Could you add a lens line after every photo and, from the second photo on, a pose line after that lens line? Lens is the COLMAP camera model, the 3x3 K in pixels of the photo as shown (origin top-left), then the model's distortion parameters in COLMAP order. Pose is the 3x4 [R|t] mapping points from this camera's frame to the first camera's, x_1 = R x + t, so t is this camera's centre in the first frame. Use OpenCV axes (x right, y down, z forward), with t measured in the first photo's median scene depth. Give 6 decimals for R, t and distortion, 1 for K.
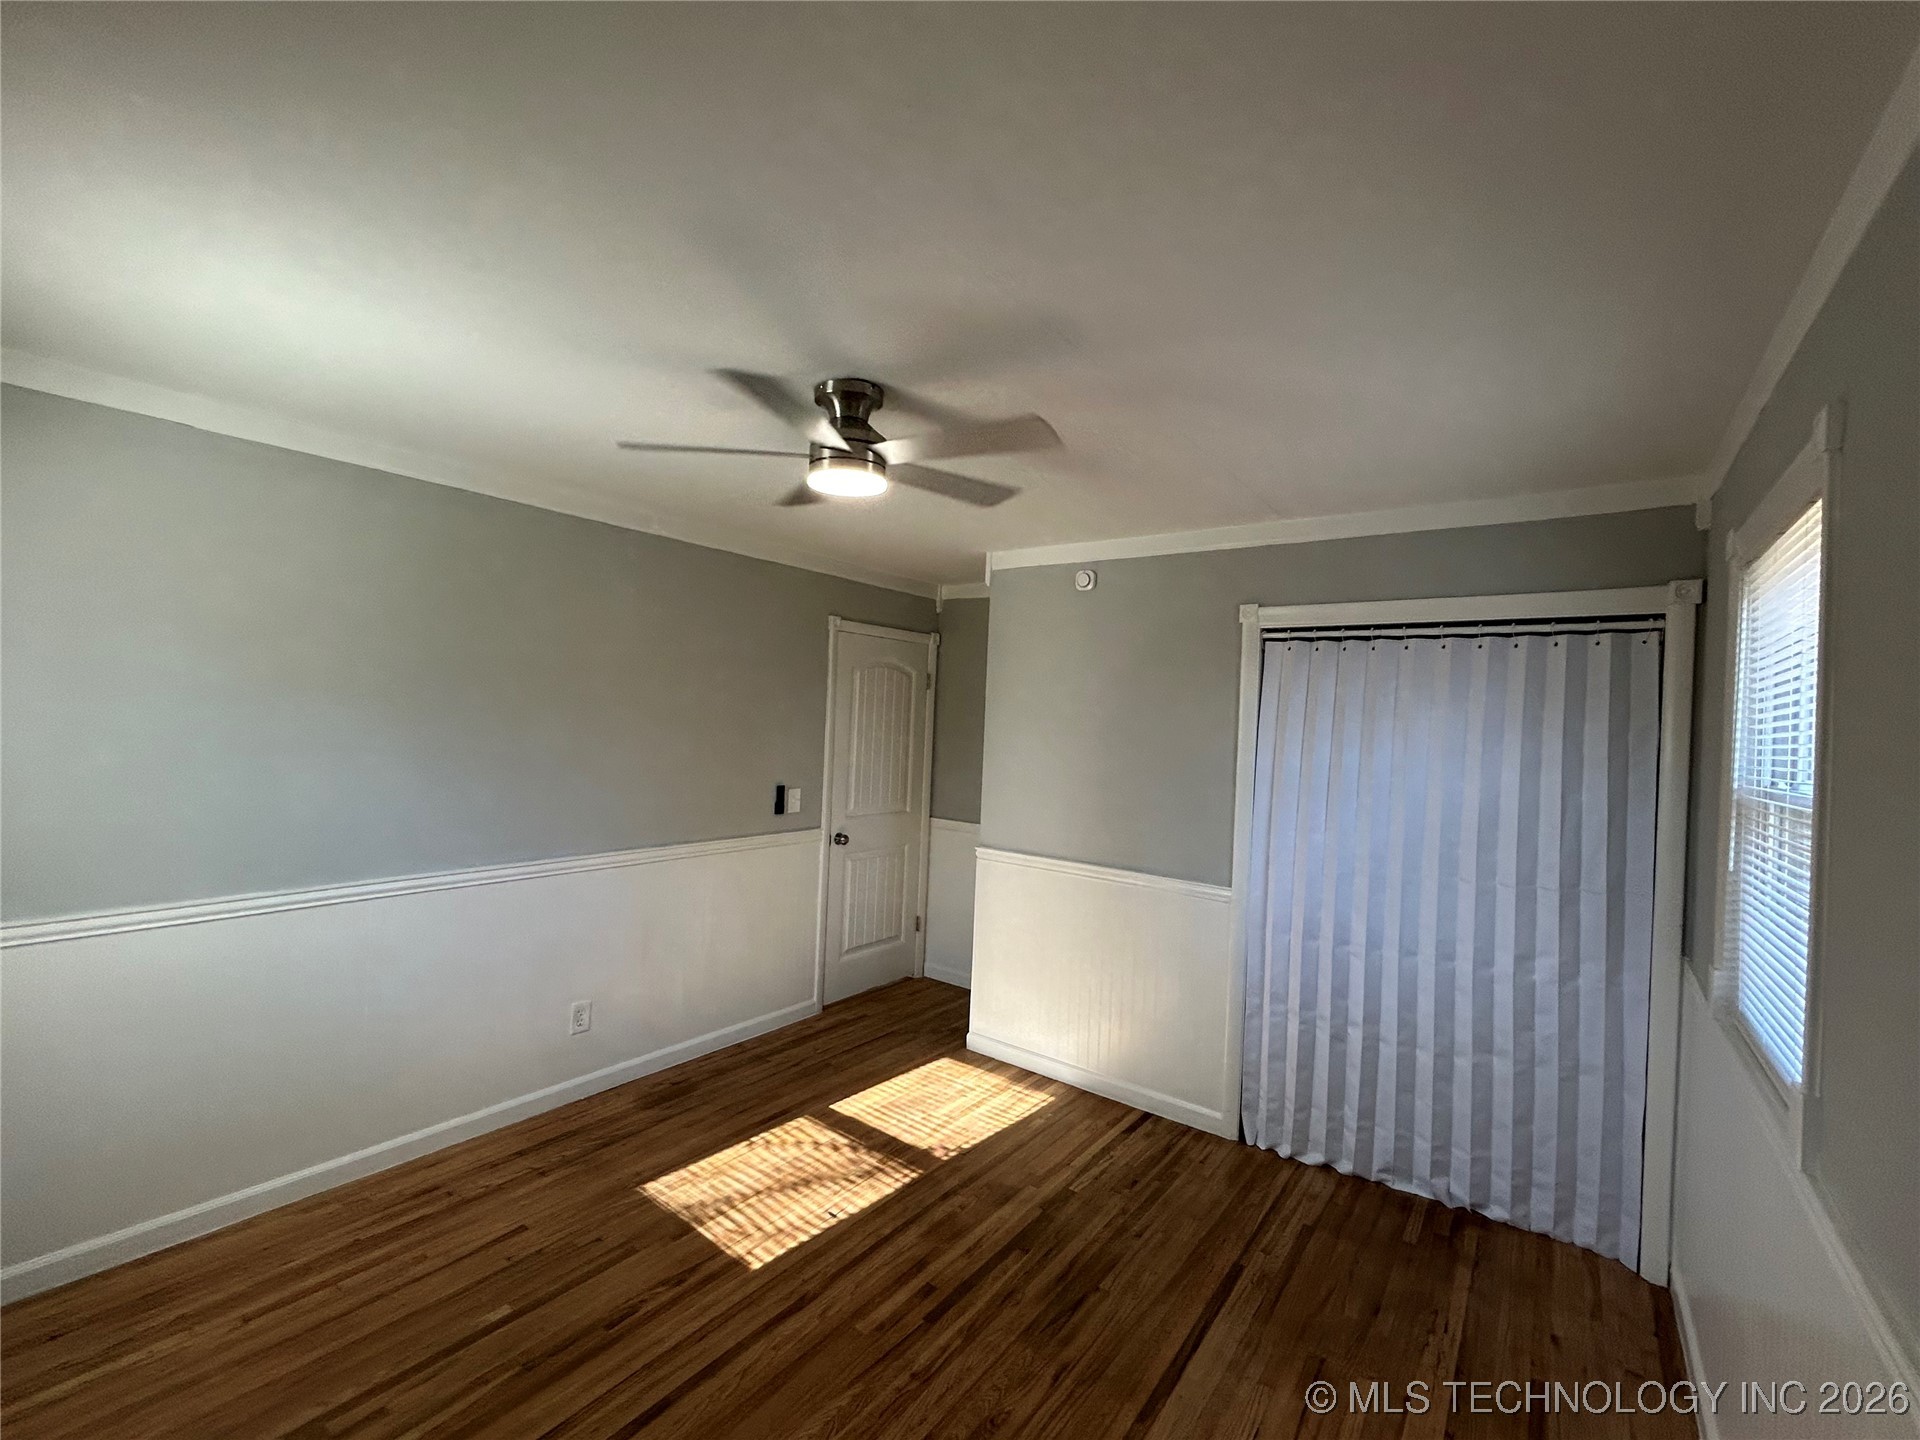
lens RADIAL K [[813.7, 0, 960.0], [0, 813.7, 720.0], [0, 0, 1]] dist [-0.004011, 0.003783]
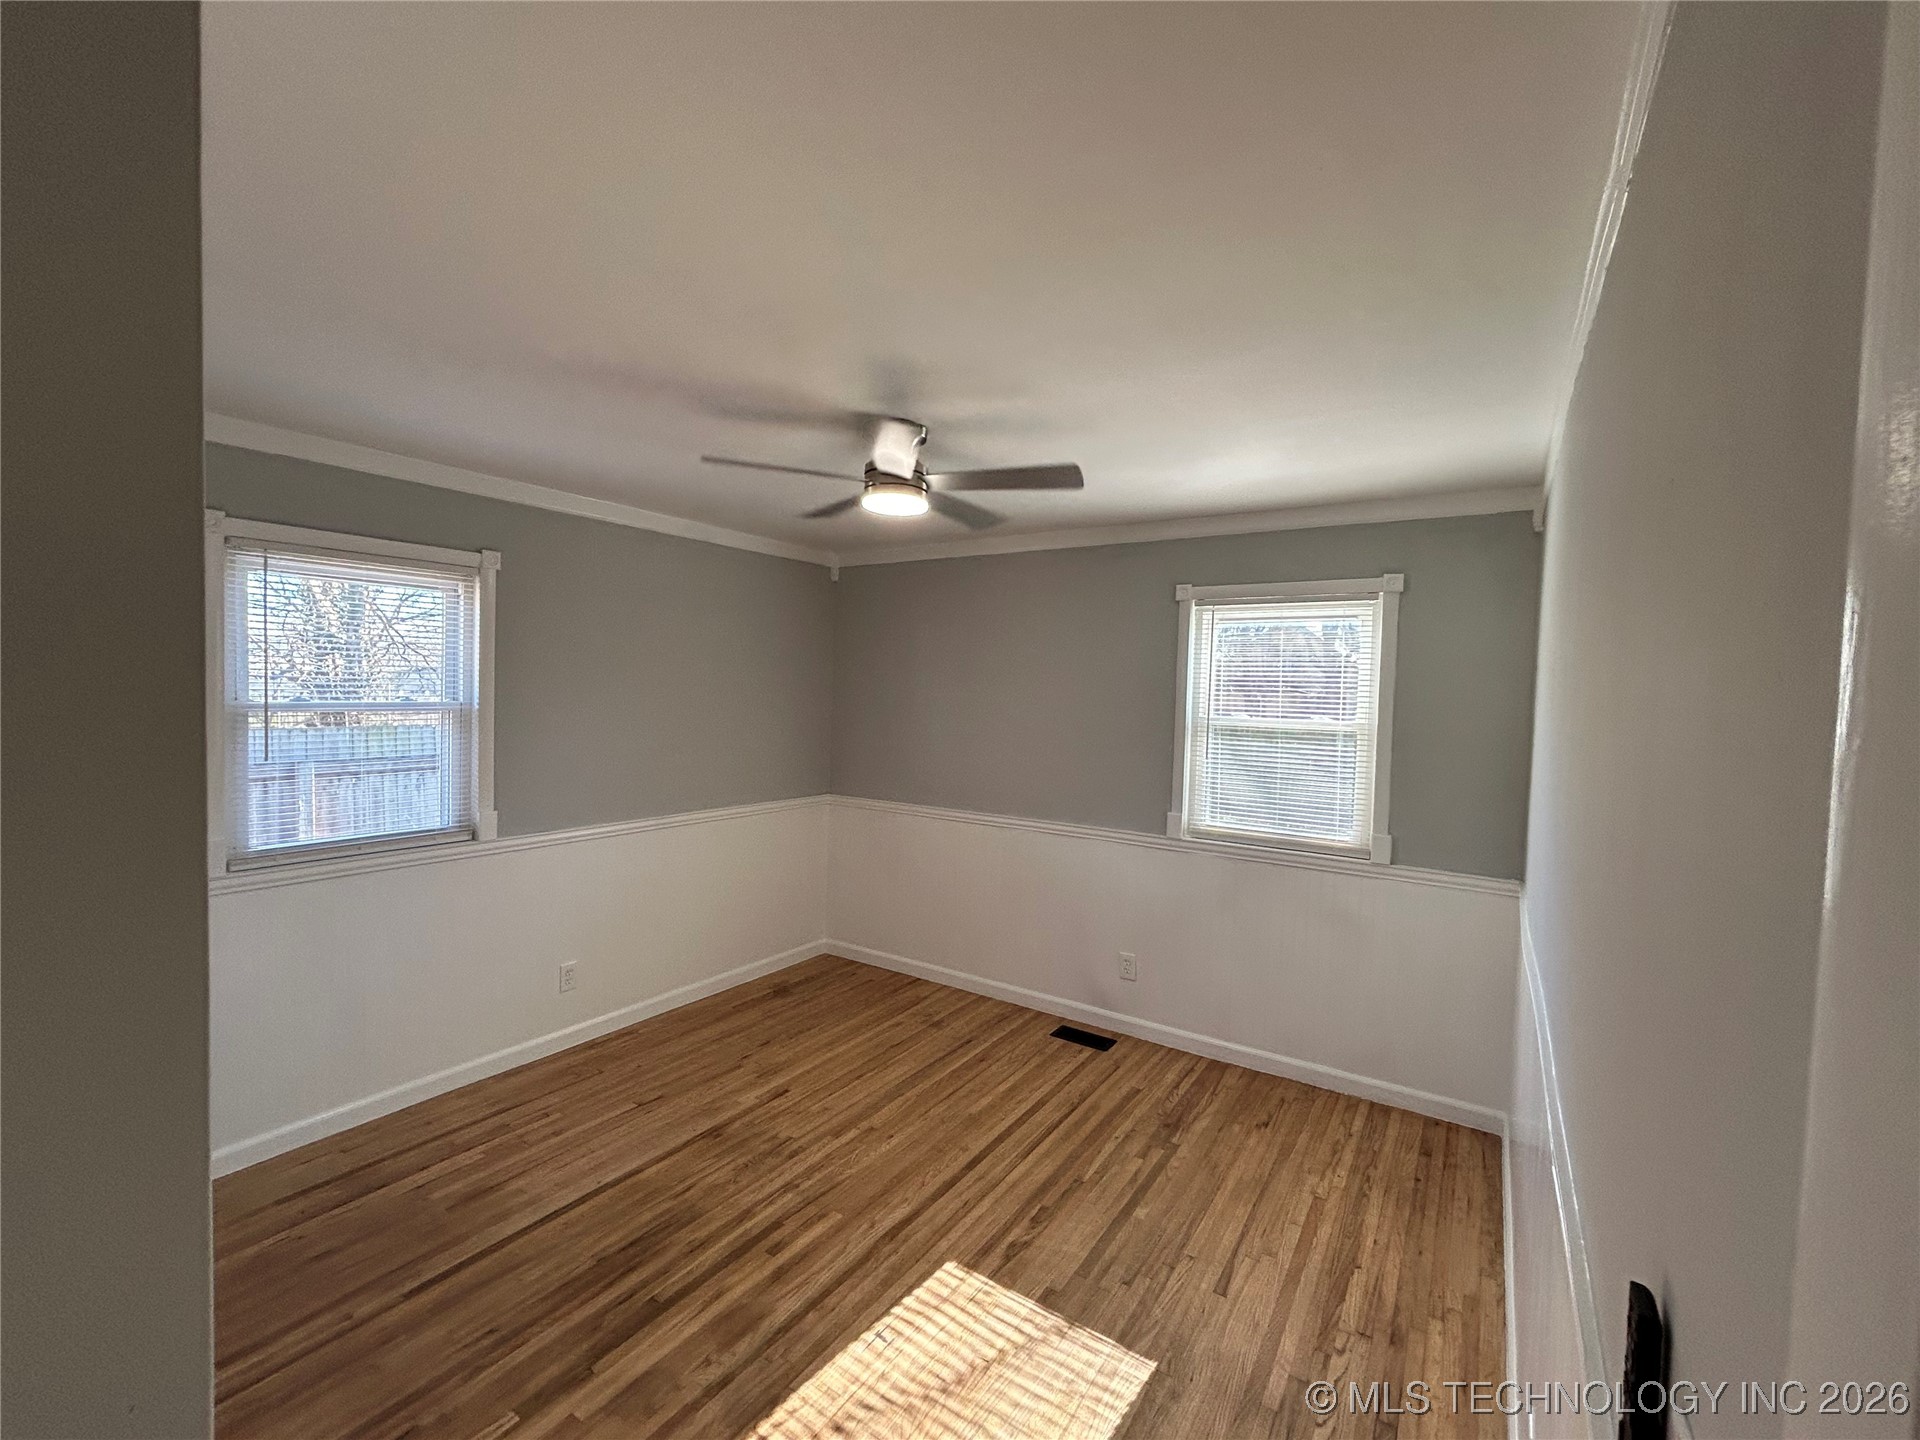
lens RADIAL K [[813.7, 0, 960.0], [0, 813.7, 720.0], [0, 0, 1]] dist [-0.004011, 0.003783]
pose [[-0.995864, -0.068420, -0.059779, -0.143843], [-0.070588, 0.996894, 0.034932, -0.019475], [0.057203, 0.039007, -0.997600, 1.750100]]
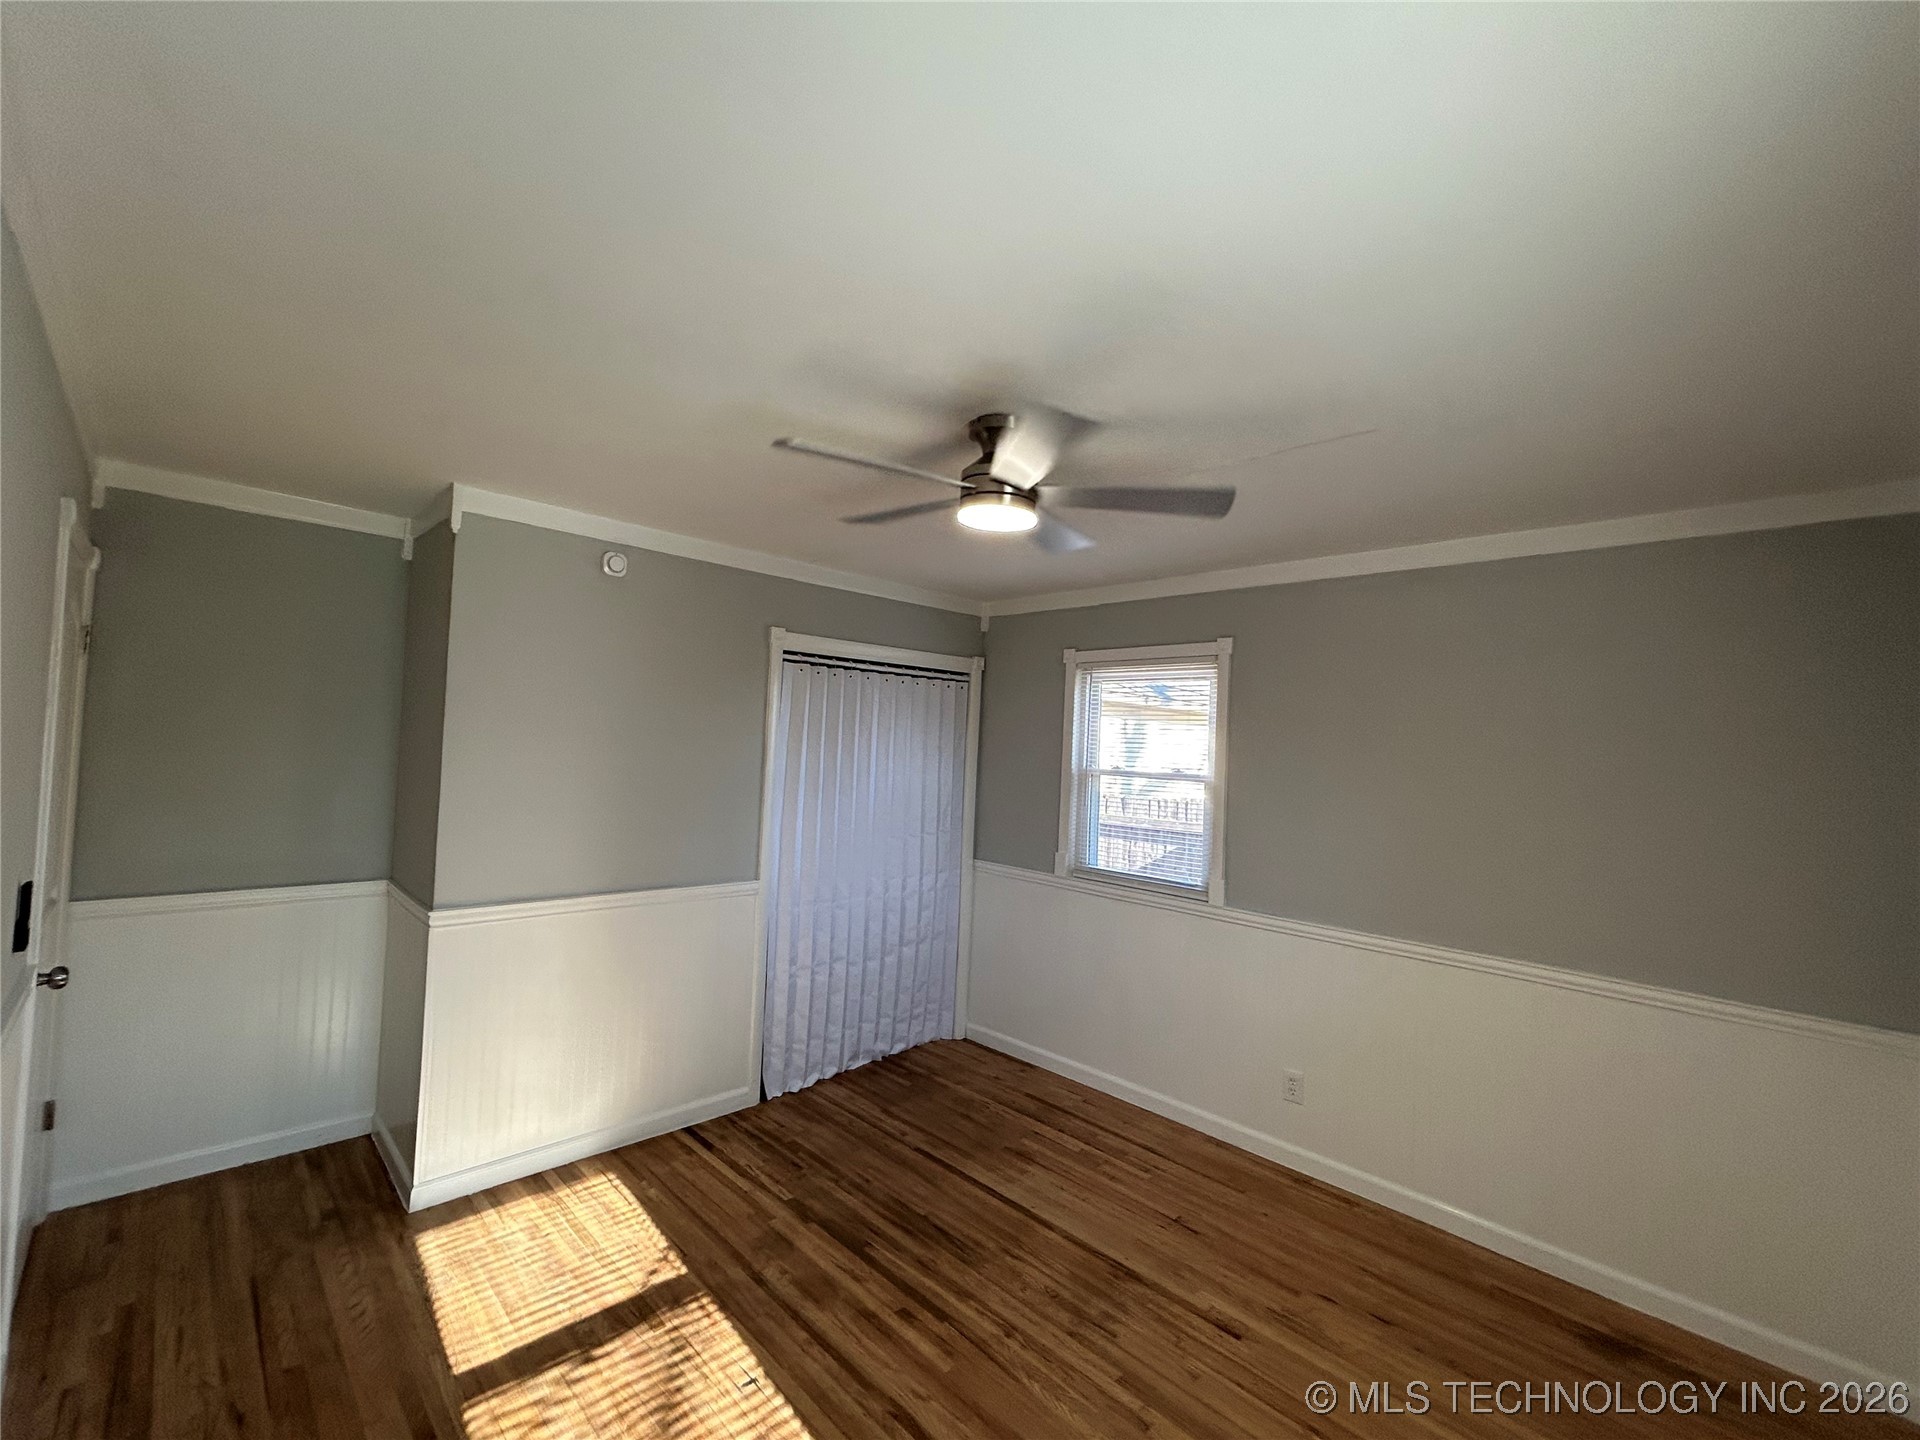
lens RADIAL K [[813.7, 0, 960.0], [0, 813.7, 720.0], [0, 0, 1]] dist [-0.004011, 0.003783]
pose [[0.152288, -0.008164, 0.988302, -0.888866], [-0.037770, 0.999187, 0.014074, -0.048602], [-0.987614, -0.039472, 0.151856, 0.699955]]
